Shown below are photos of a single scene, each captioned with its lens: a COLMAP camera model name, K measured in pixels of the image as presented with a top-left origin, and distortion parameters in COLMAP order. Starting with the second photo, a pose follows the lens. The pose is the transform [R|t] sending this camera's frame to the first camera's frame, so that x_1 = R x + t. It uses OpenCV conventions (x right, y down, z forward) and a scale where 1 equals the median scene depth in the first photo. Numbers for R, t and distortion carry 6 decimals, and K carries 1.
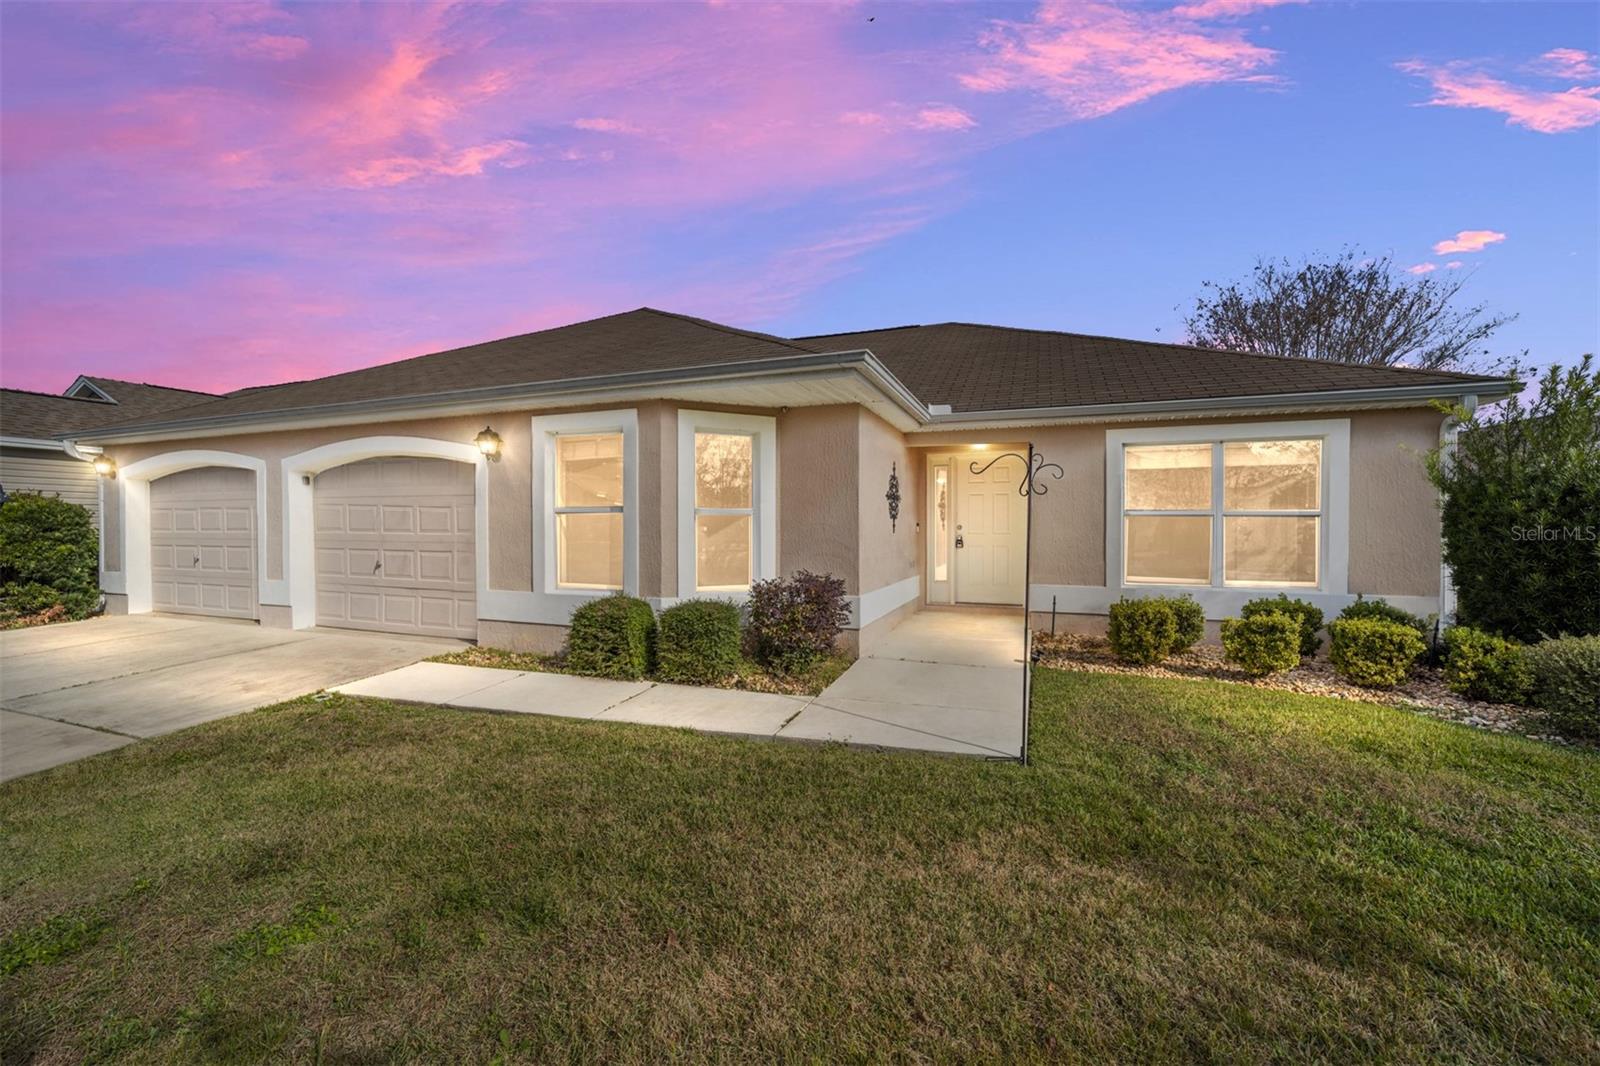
lens RADIAL K [[650.6, 0, 798.0], [0, 650.6, 526.2], [0, 0, 1]] dist [-0.007308, -0.000104]
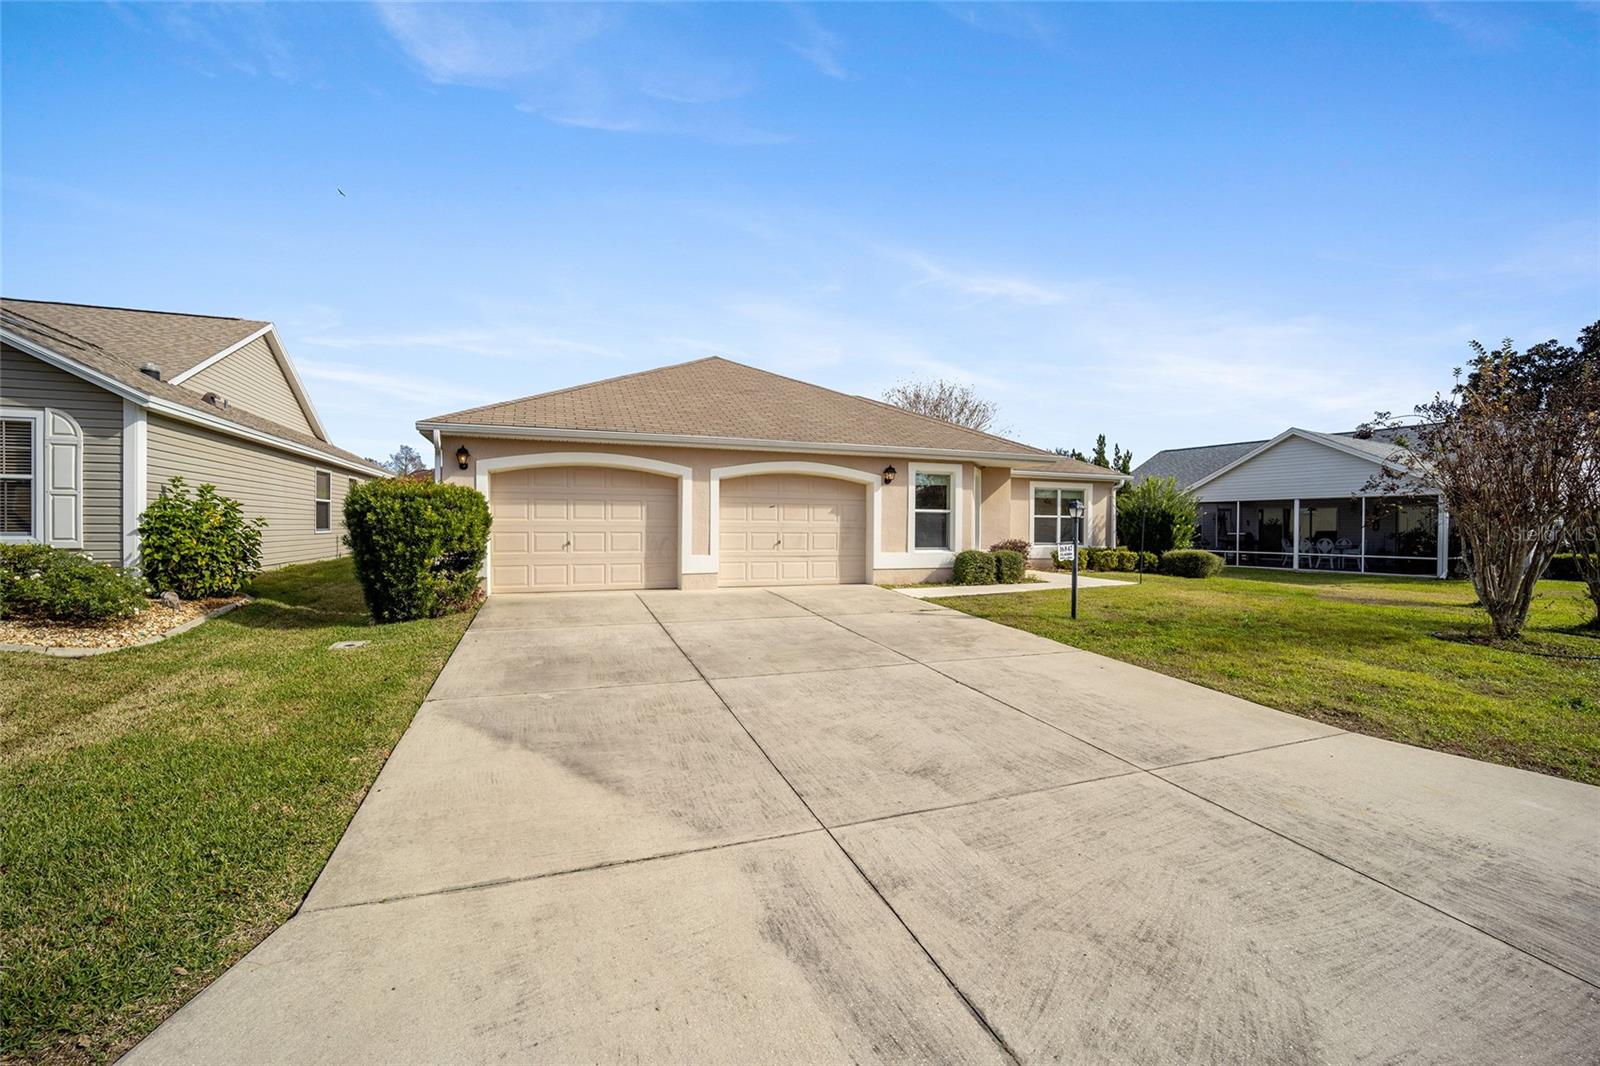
lens RADIAL K [[650.6, 0, 798.0], [0, 650.6, 526.2], [0, 0, 1]] dist [-0.007308, -0.000104]
pose [[0.755866, 0.004207, 0.654713, -1.578321], [0.002050, 0.999959, -0.008792, 0.036289], [-0.654723, 0.007988, 0.755826, -0.172391]]
